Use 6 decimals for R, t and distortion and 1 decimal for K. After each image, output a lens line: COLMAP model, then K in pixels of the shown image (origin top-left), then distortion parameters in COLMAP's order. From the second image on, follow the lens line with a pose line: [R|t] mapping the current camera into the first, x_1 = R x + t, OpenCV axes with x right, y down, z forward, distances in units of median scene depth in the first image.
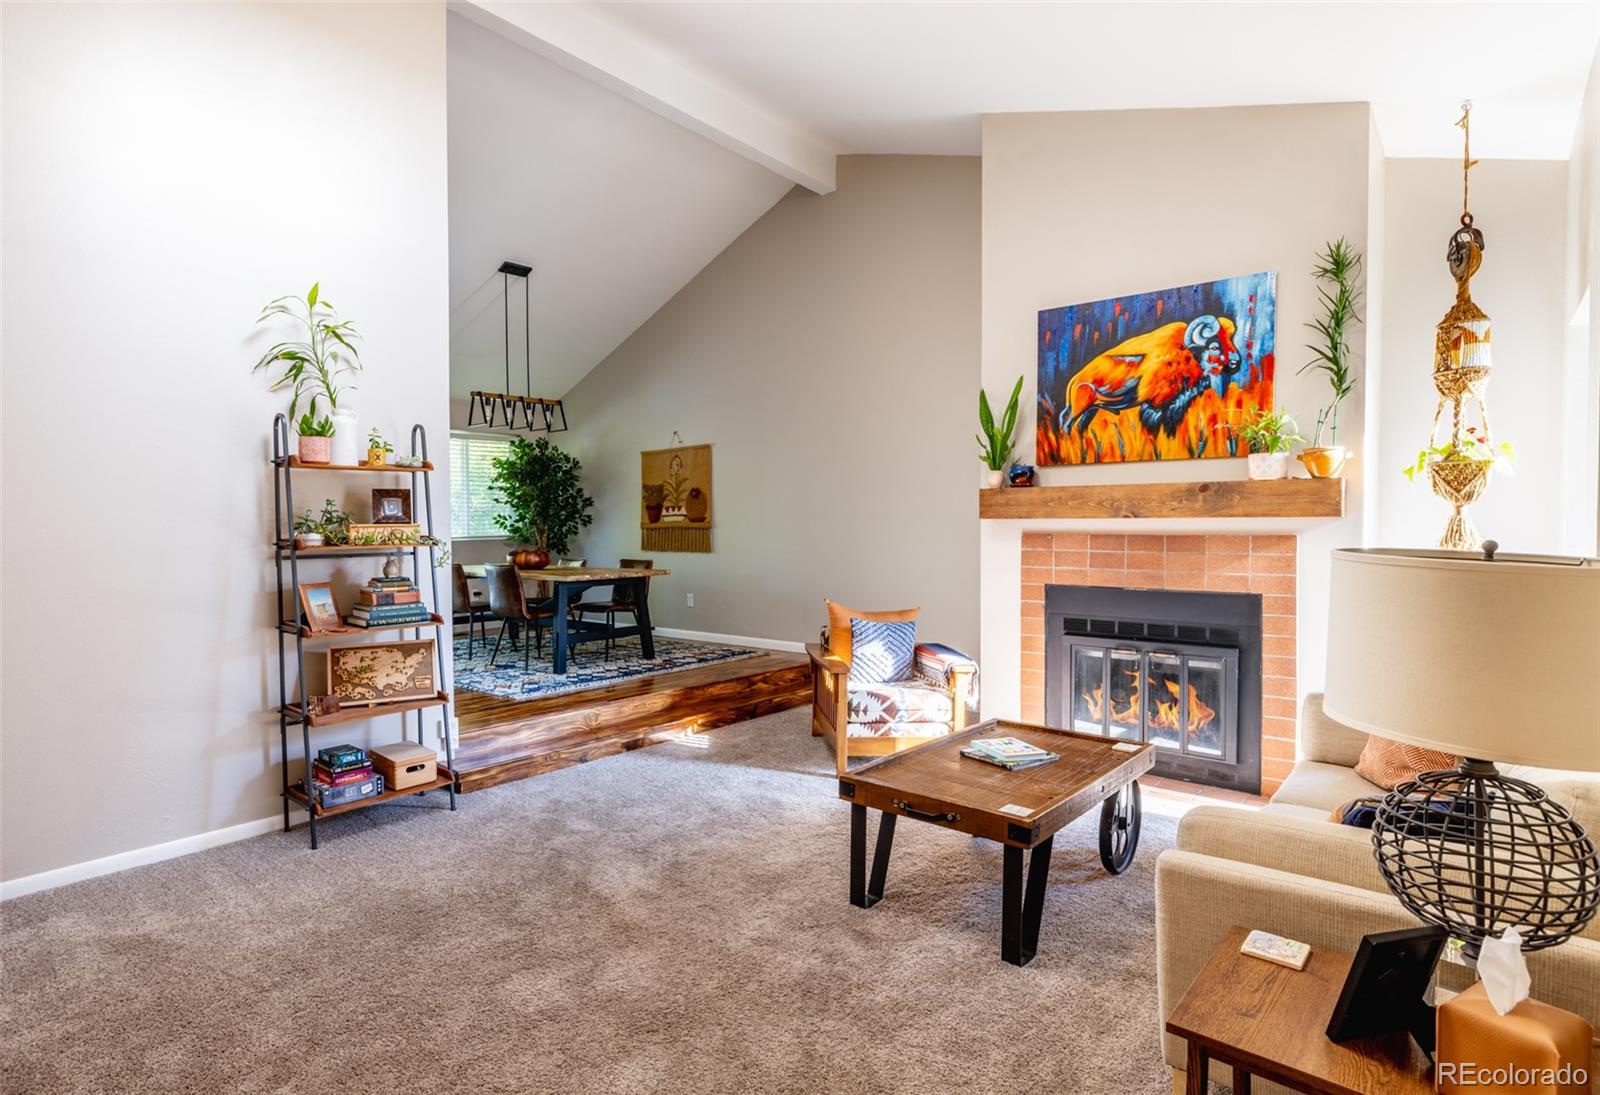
lens RADIAL K [[836.2, 0, 782.4], [0, 836.2, 543.1], [0, 0, 1]] dist [-0.003014, 0.000356]
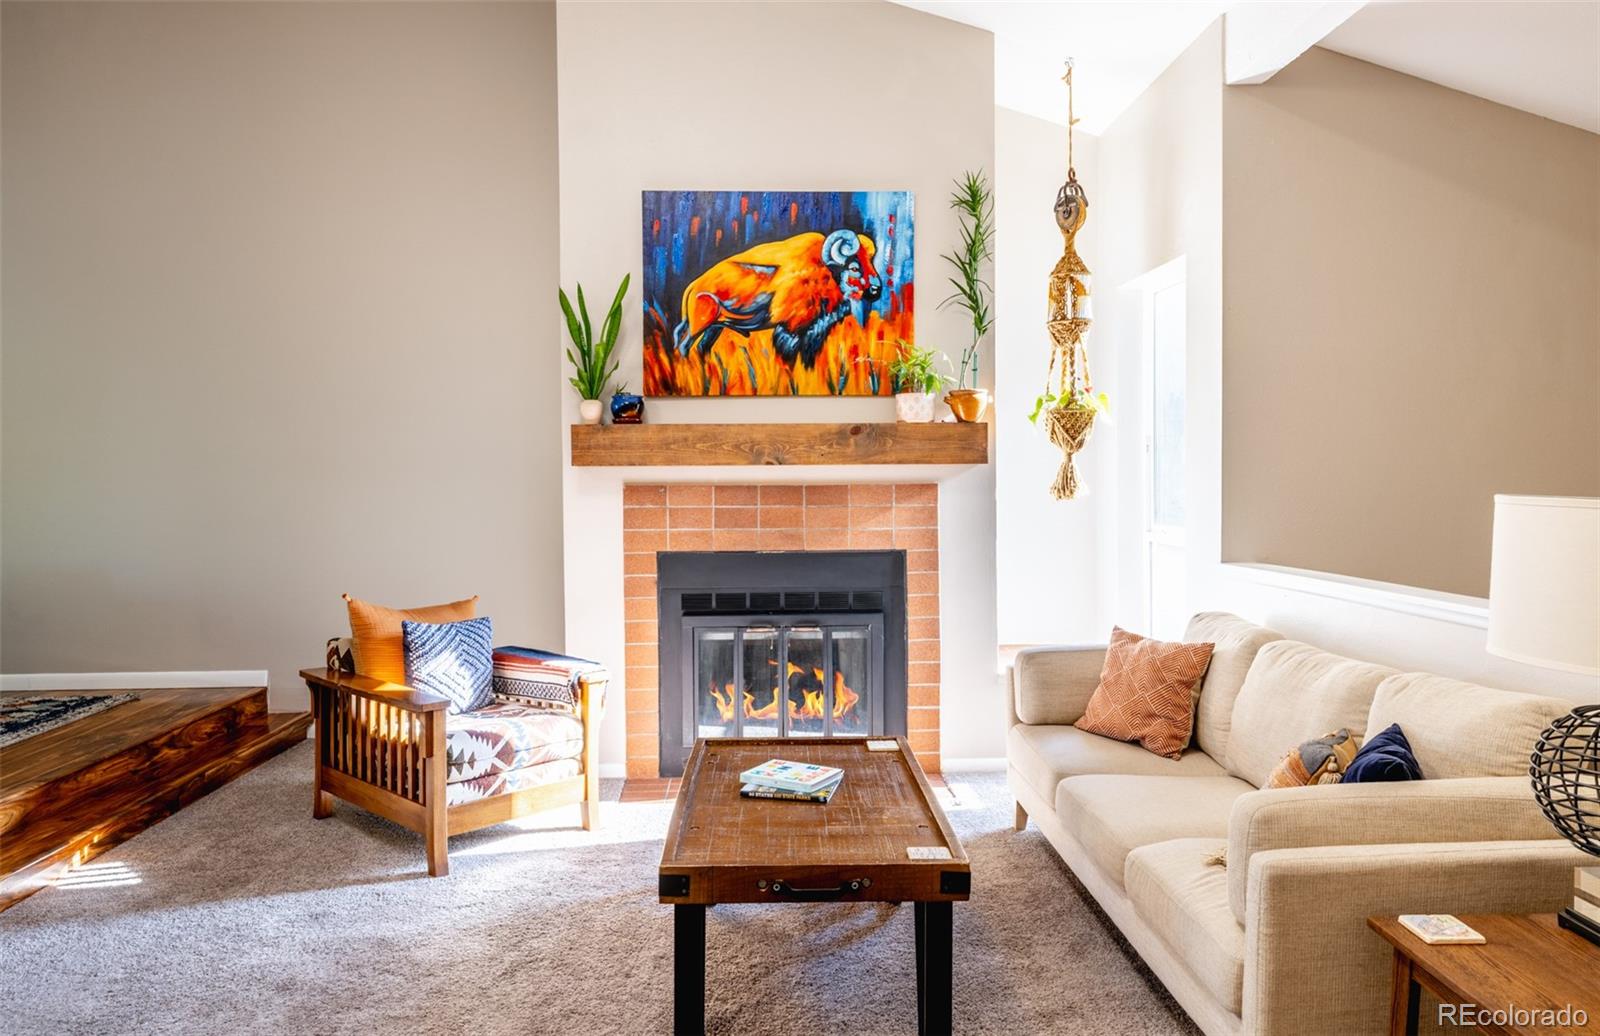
lens RADIAL K [[1055.4, 0, 789.4], [0, 1055.4, 496.2], [0, 0, 1]] dist [-0.004522, 0.000226]
pose [[0.744843, -0.017183, 0.667019, -0.257706], [0.020228, 0.999790, 0.003167, -0.002534], [-0.666934, 0.011134, 0.745034, 0.223443]]
